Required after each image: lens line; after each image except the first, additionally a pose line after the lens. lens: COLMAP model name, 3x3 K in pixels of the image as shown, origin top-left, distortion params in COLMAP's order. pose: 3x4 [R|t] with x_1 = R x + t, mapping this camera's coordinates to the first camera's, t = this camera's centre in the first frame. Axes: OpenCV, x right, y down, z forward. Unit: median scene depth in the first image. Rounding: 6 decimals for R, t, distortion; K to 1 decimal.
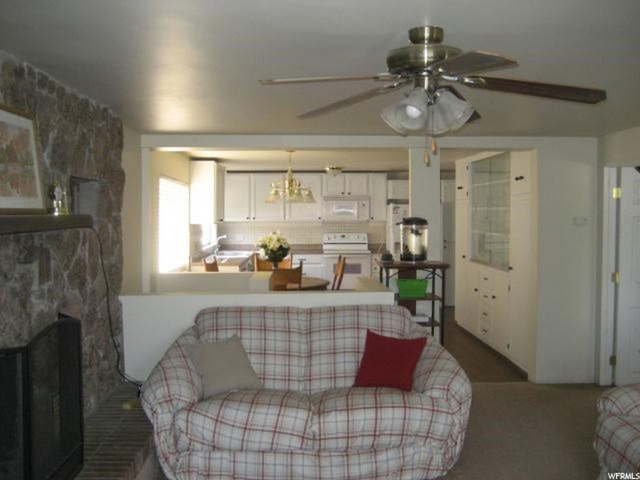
lens RADIAL K [[661.4, 0, 321.8], [0, 661.4, 249.8], [0, 0, 1]] dist [-0.153512, 0.197209]
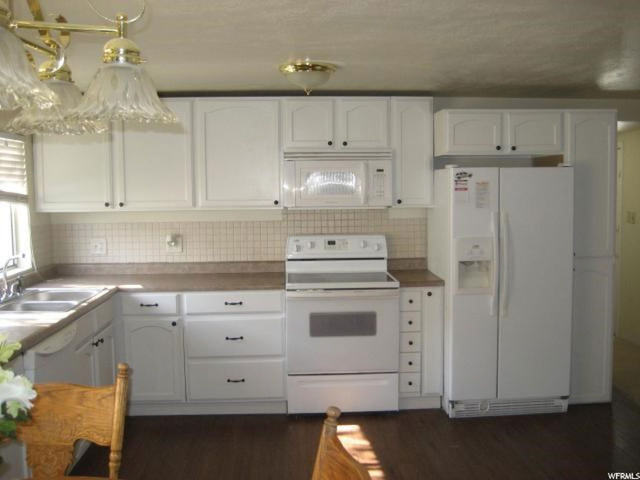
lens RADIAL K [[661.4, 0, 321.8], [0, 661.4, 249.8], [0, 0, 1]] dist [-0.153512, 0.197209]
pose [[0.999508, -0.010695, 0.029481, 0.034537], [0.009591, 0.999257, 0.037322, -0.085436], [-0.029859, -0.037021, 0.998868, 1.491262]]
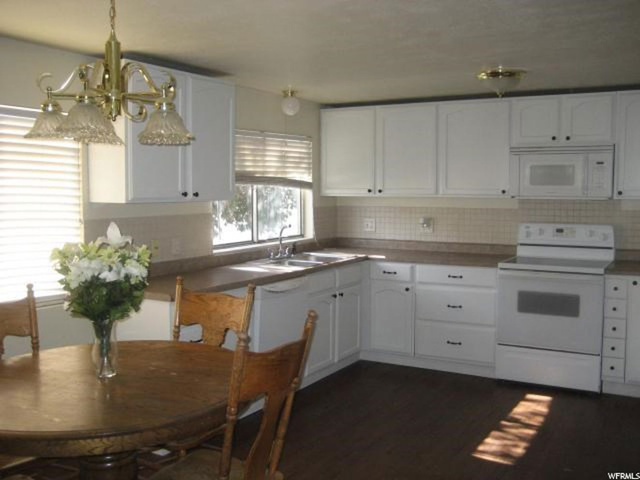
lens RADIAL K [[661.4, 0, 321.8], [0, 661.4, 249.8], [0, 0, 1]] dist [-0.153512, 0.197209]
pose [[0.847541, 0.049550, -0.528412, 0.356432], [-0.027500, 0.998395, 0.049512, -0.066592], [0.530017, -0.027432, 0.847543, 1.369012]]
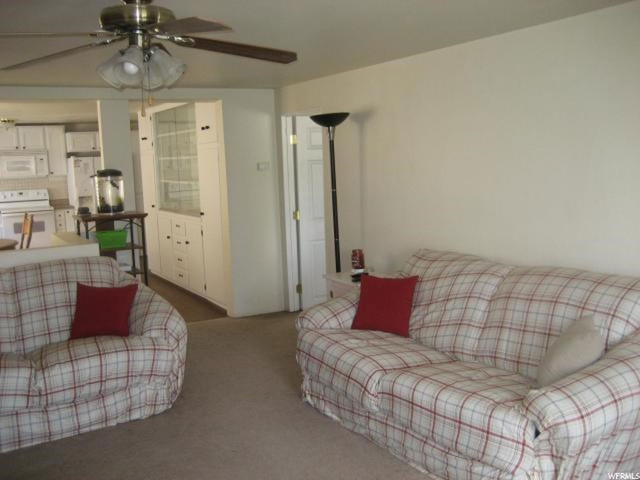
lens RADIAL K [[661.4, 0, 321.8], [0, 661.4, 249.8], [0, 0, 1]] dist [-0.153512, 0.197209]
pose [[0.882588, -0.091117, 0.461233, -0.055527], [0.055991, 0.994429, 0.089310, 0.003447], [-0.466801, -0.052999, 0.882773, -0.051103]]
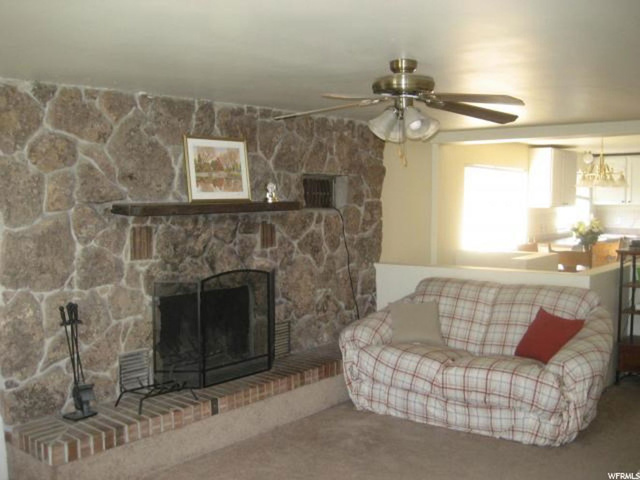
lens RADIAL K [[661.4, 0, 321.8], [0, 661.4, 249.8], [0, 0, 1]] dist [-0.153512, 0.197209]
pose [[0.739357, 0.048732, -0.671548, 0.530581], [-0.028824, 0.998754, 0.040742, -0.006944], [0.672697, -0.010766, 0.739840, -0.038871]]
